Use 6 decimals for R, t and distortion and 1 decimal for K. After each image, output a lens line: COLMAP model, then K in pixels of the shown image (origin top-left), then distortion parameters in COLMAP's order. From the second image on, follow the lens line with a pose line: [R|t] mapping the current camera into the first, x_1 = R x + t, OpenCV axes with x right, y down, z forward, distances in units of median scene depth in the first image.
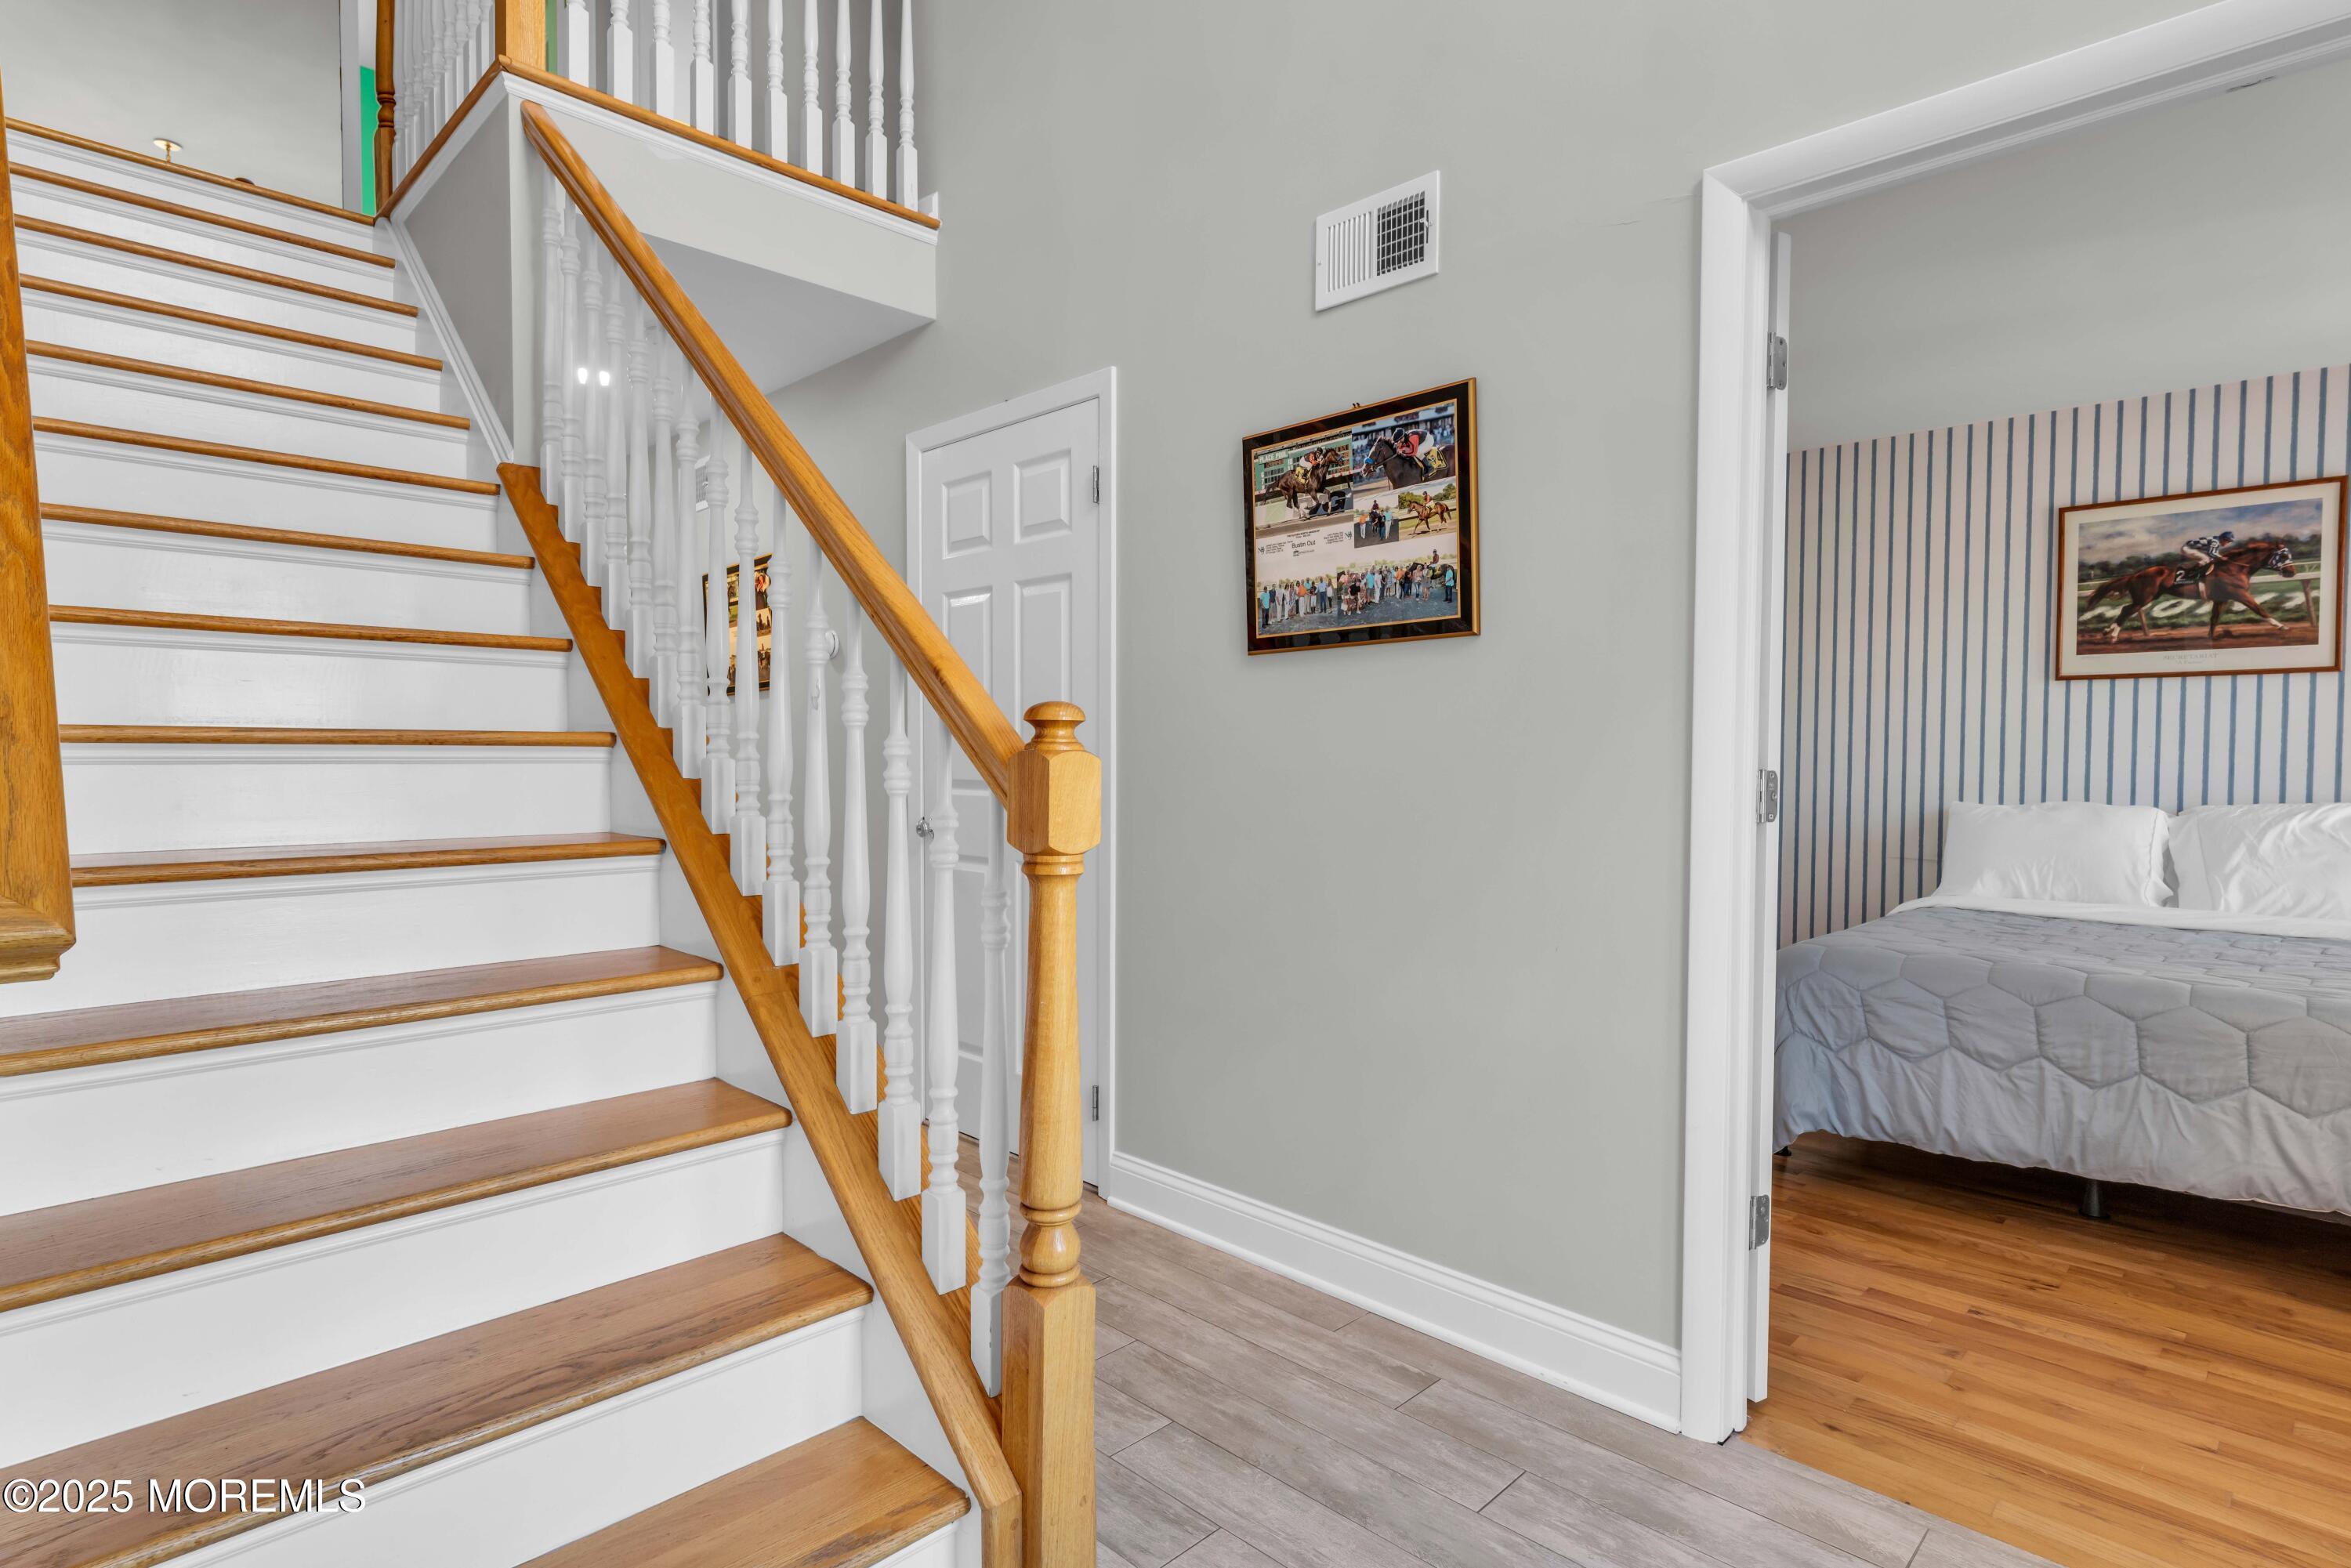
lens RADIAL K [[1191.1, 0, 1185.6], [0, 1191.1, 785.6], [0, 0, 1]] dist [-0.004151, 0.002187]
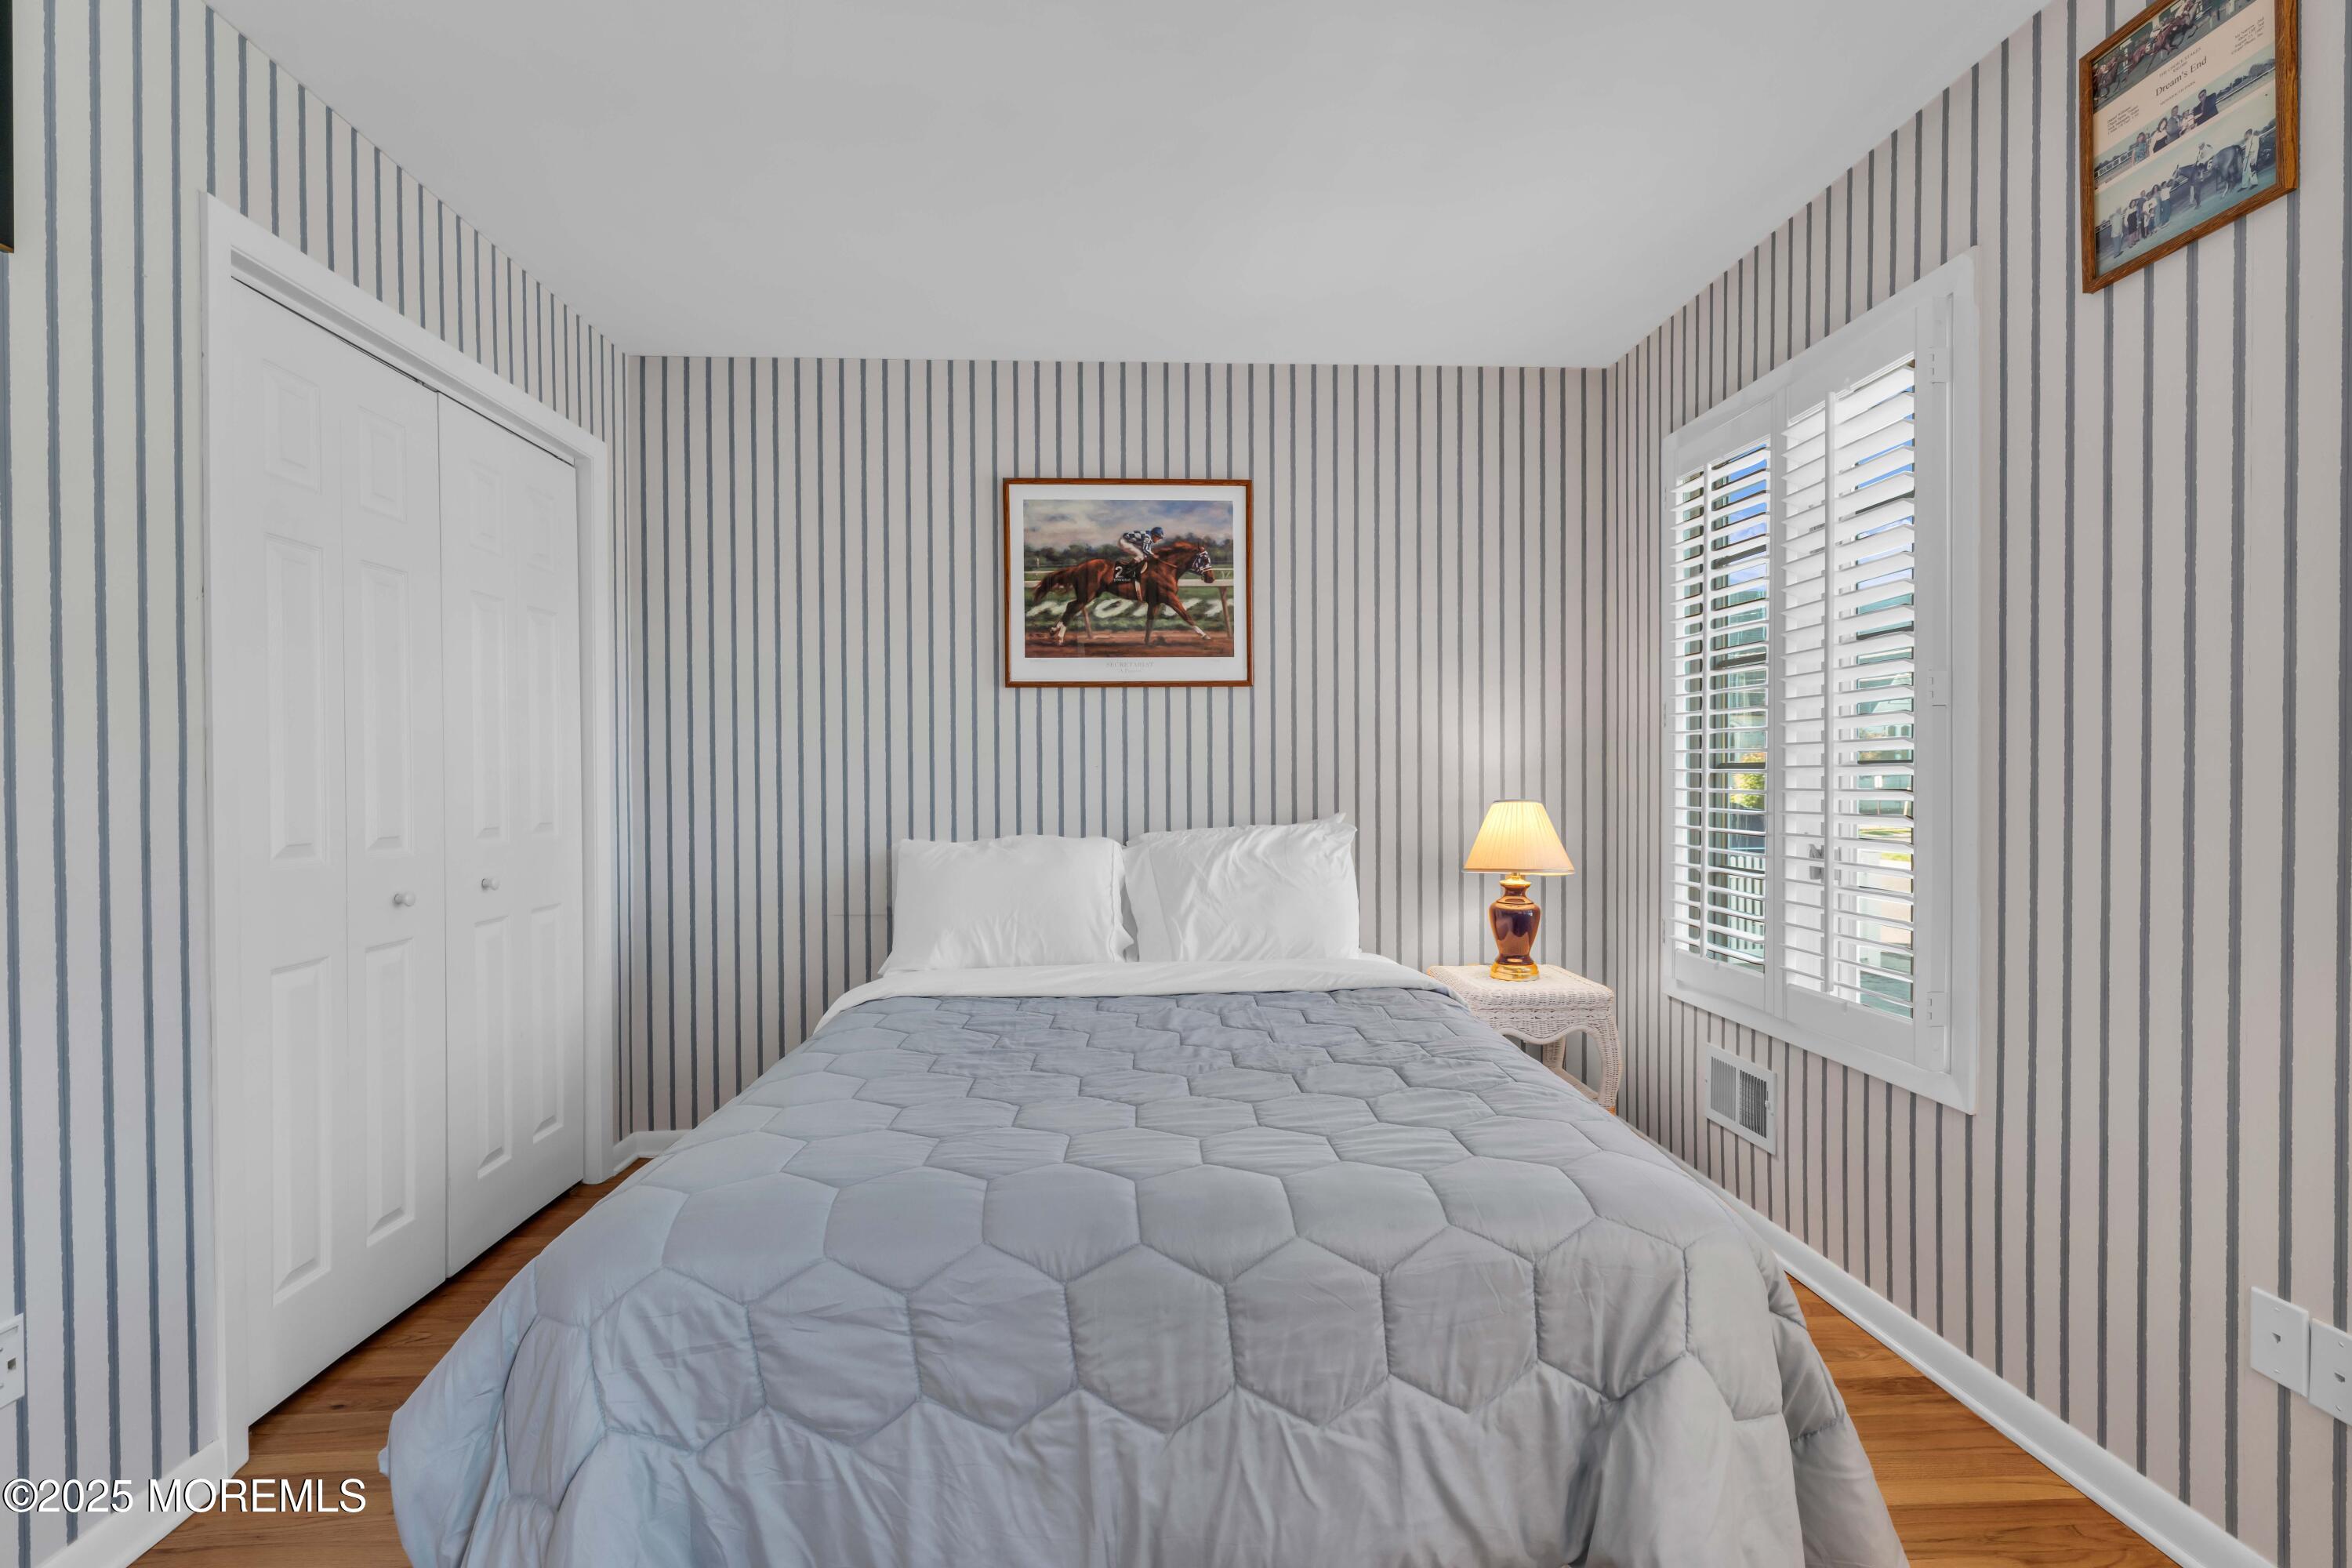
lens RADIAL K [[1191.7, 0, 1181.9], [0, 1191.7, 786.0], [0, 0, 1]] dist [-0.004151, 0.002187]
pose [[0.691005, -0.015831, 0.722677, 0.246423], [0.031540, 0.999468, -0.008263, -0.010620], [-0.722162, 0.028502, 0.691137, 0.387169]]
